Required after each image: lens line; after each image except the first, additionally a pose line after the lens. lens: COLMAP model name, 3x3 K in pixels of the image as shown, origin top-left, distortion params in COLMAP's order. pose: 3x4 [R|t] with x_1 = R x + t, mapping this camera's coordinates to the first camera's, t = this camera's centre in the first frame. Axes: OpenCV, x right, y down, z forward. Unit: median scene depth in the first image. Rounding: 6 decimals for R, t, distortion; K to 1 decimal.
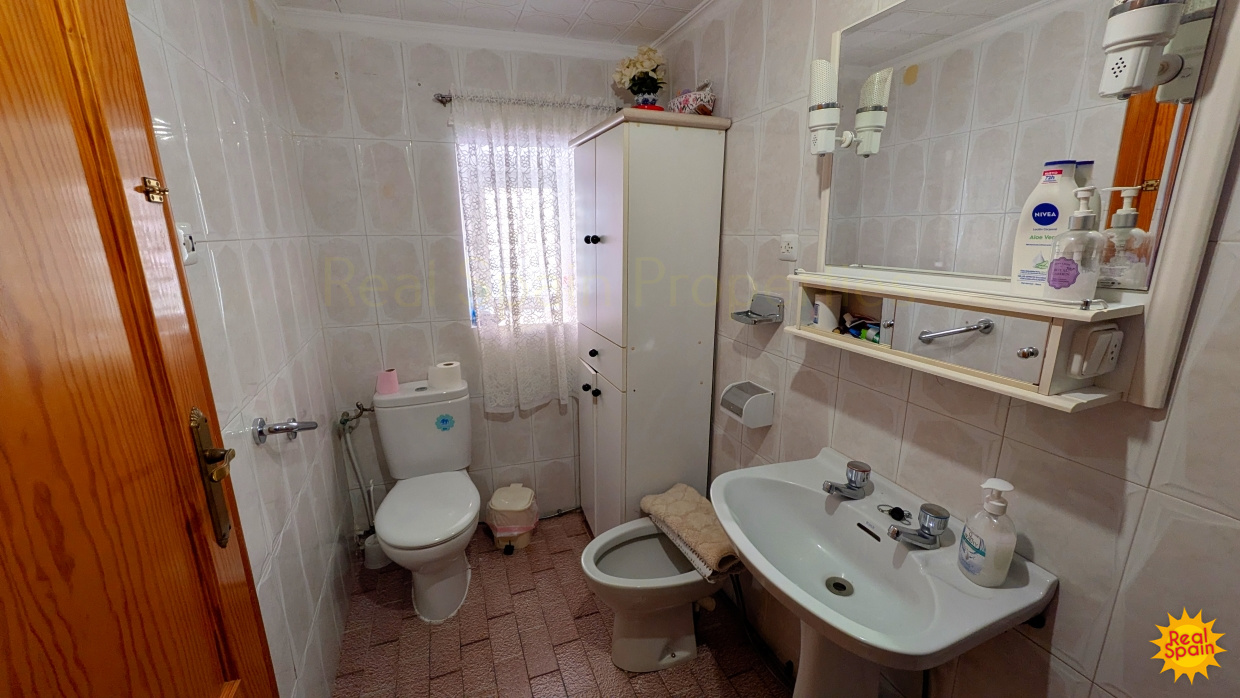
lens RADIAL K [[486.5, 0, 618.5], [0, 486.5, 348.4], [0, 0, 1]] dist [-0.003391, 0.001401]
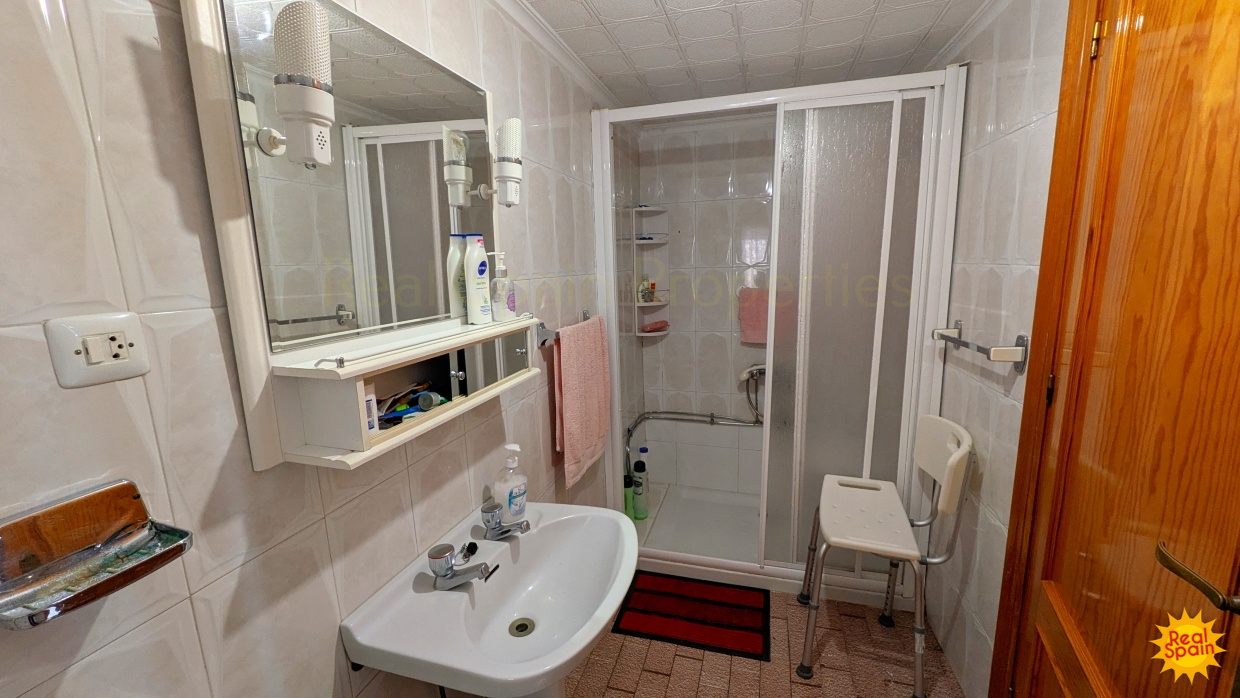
lens RADIAL K [[486.5, 0, 616.8], [0, 486.5, 345.6], [0, 0, 1]] dist [-0.003391, 0.001401]
pose [[-0.795138, -0.057754, 0.603672, -0.236327], [0.191371, 0.920692, 0.340152, -0.309566], [-0.575441, 0.385993, -0.721025, 1.231614]]
